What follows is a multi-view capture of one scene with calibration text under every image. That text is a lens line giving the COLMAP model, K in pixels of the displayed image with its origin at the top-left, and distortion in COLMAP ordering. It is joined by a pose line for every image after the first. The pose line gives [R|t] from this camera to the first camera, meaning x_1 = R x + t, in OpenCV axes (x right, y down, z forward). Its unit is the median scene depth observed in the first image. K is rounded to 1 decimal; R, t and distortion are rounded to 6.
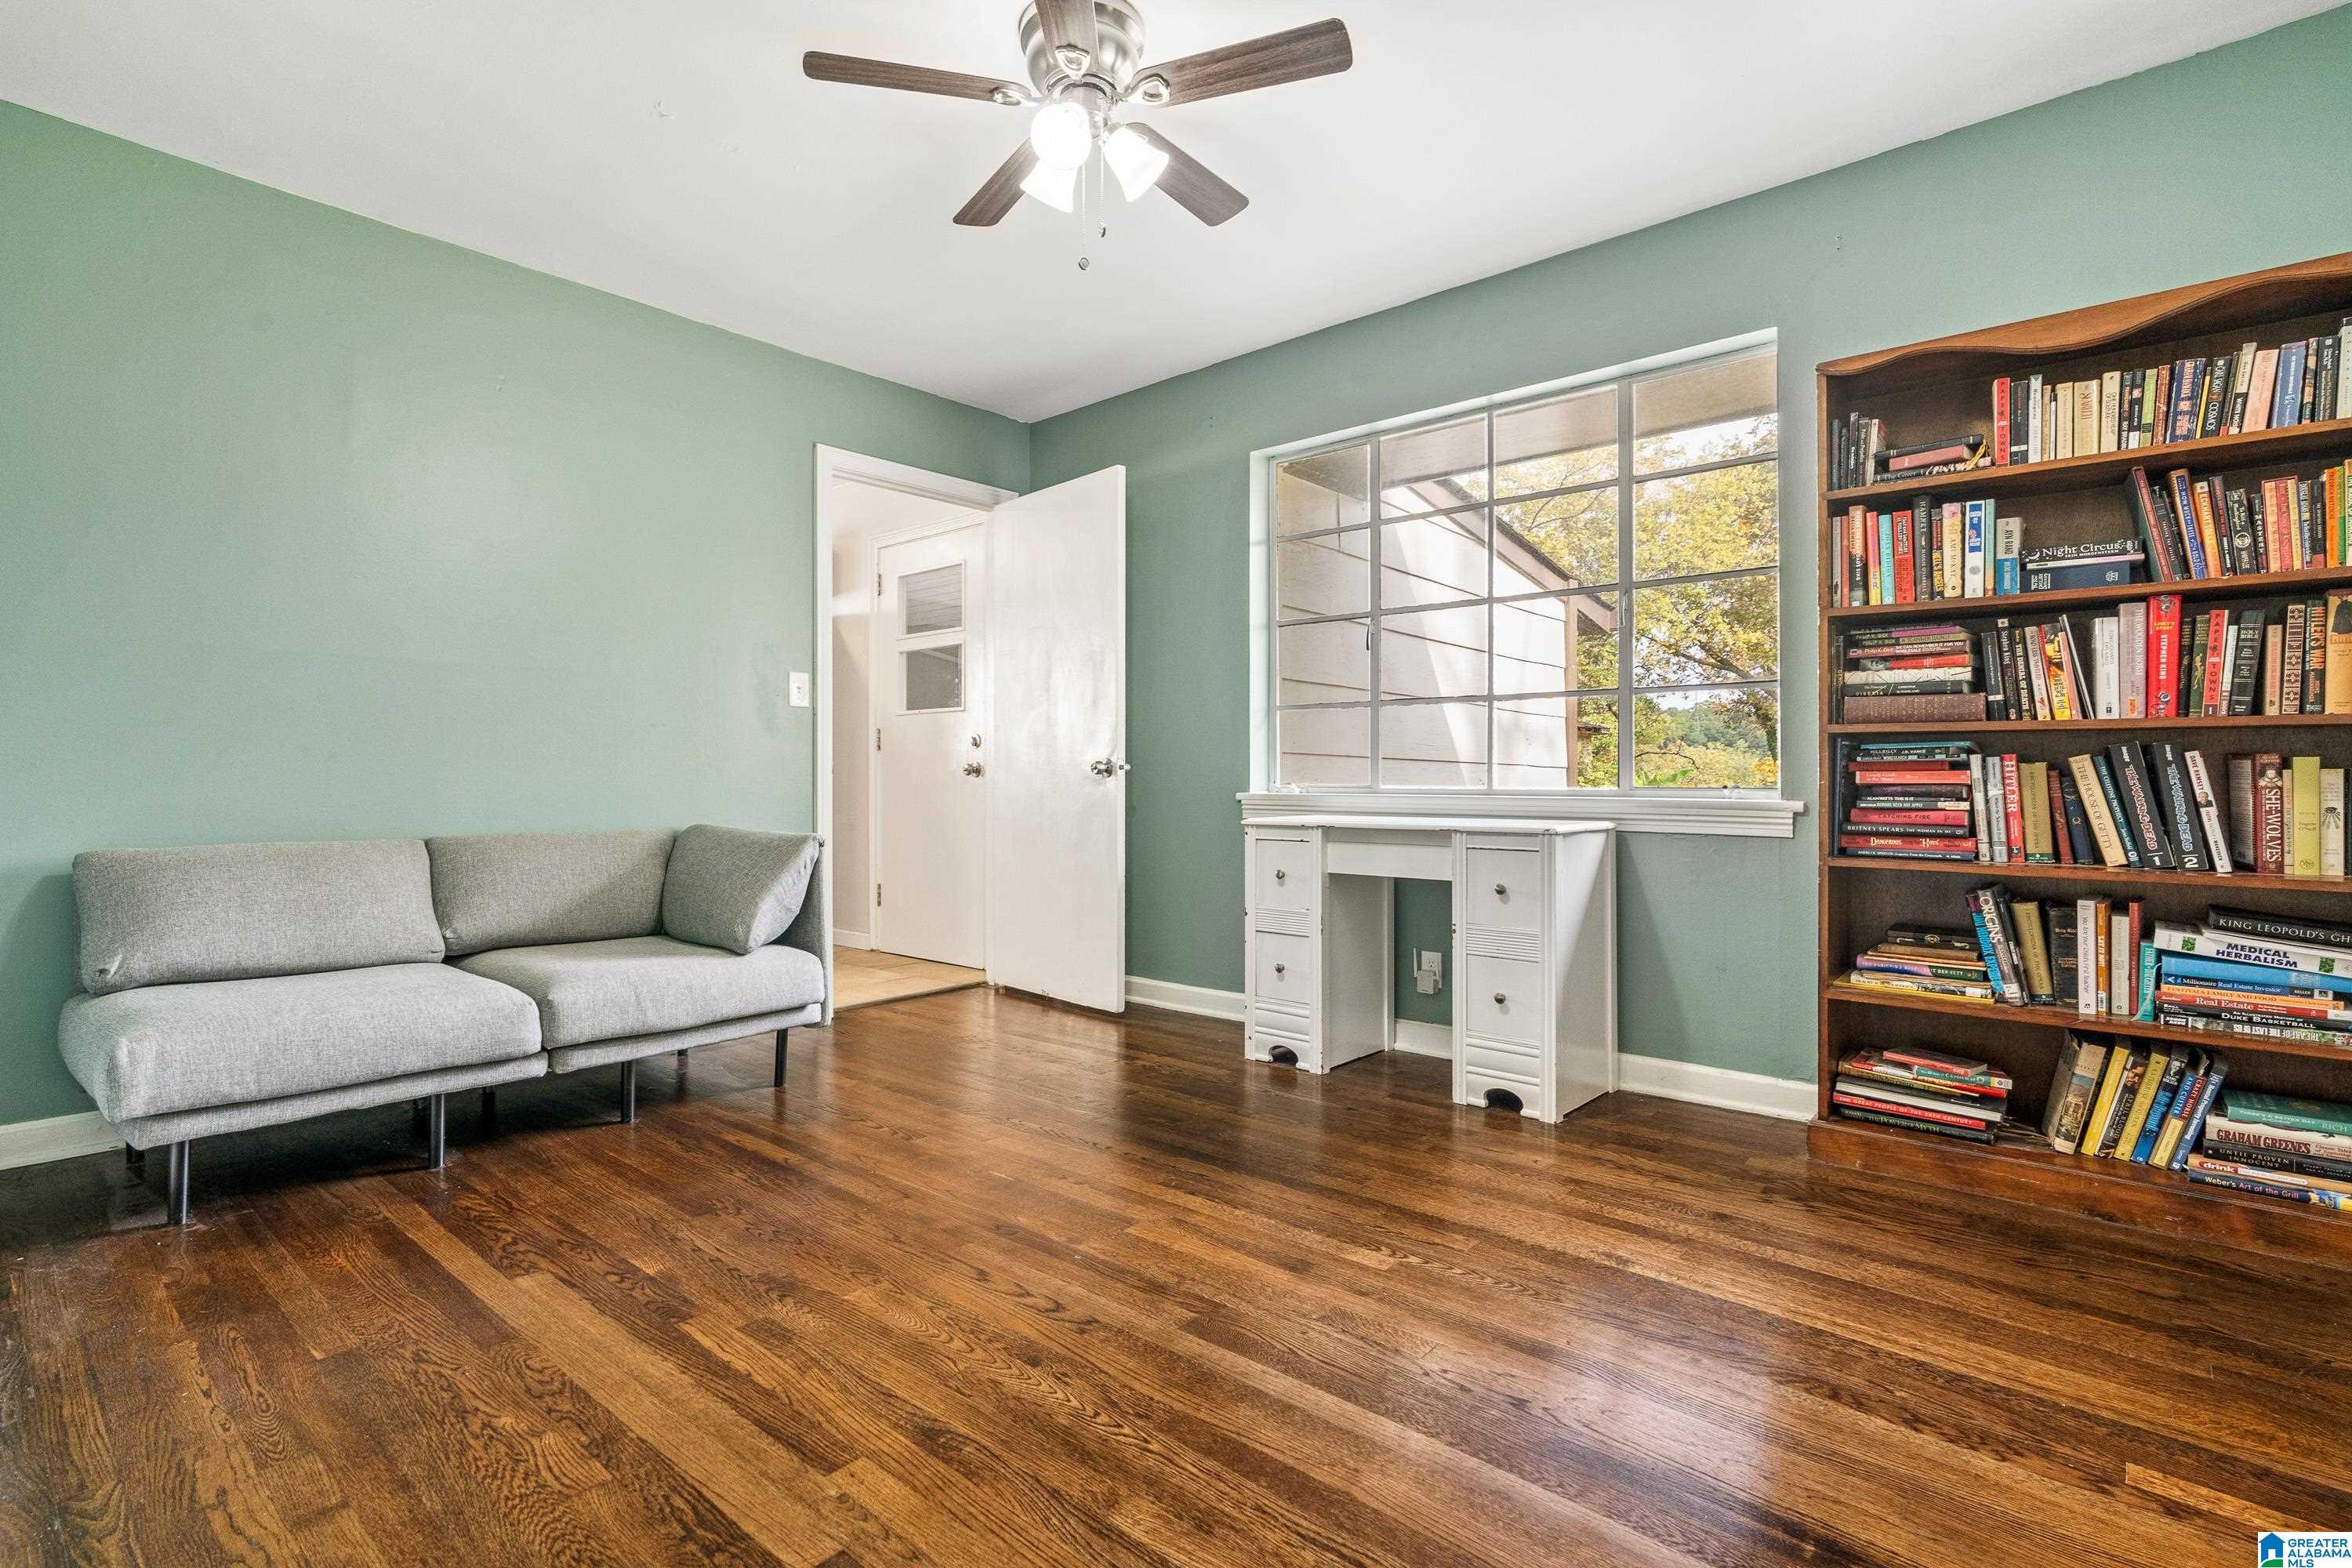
lens RADIAL K [[1091.0, 0, 1165.2], [0, 1091.0, 781.2], [0, 0, 1]] dist [0.000625, 0.000235]
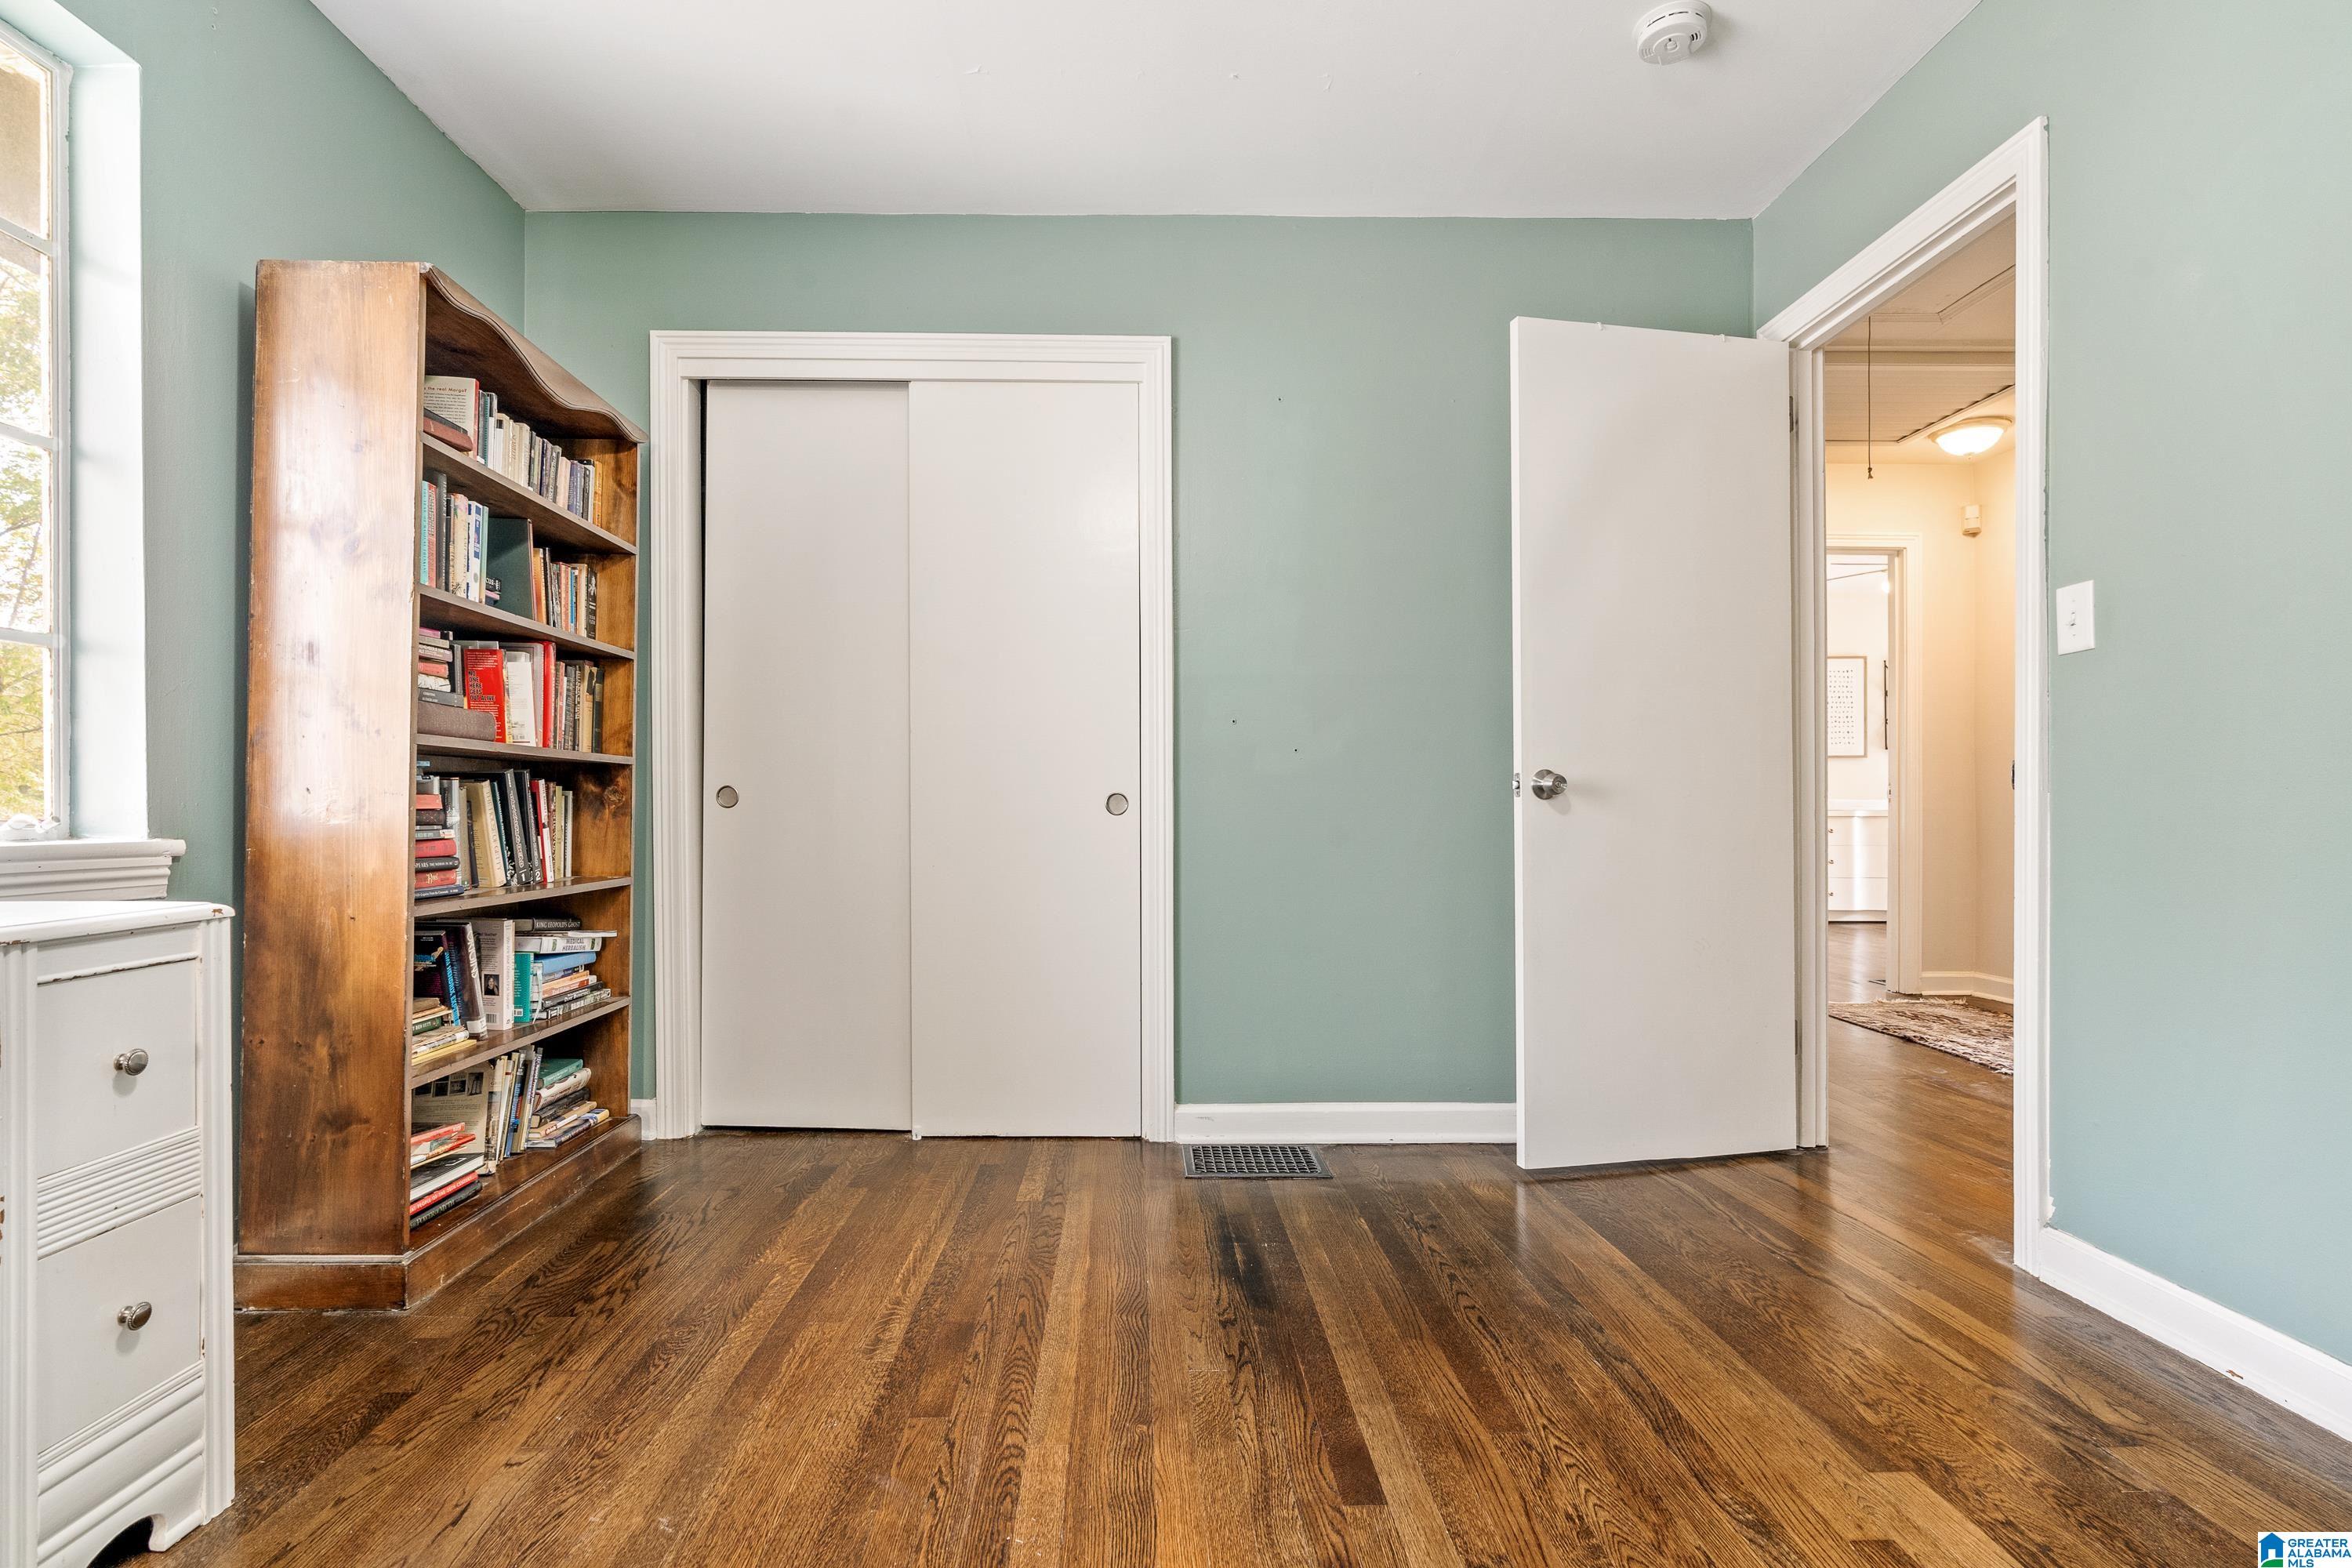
lens RADIAL K [[1107.4, 0, 1159.2], [0, 1107.4, 797.4], [0, 0, 1]] dist [-0.004440, -0.000253]
pose [[-0.663223, 0.007981, 0.748379, -0.360487], [0.003365, 0.999965, -0.007683, 0.001950], [-0.748414, -0.002577, -0.663227, 1.247519]]
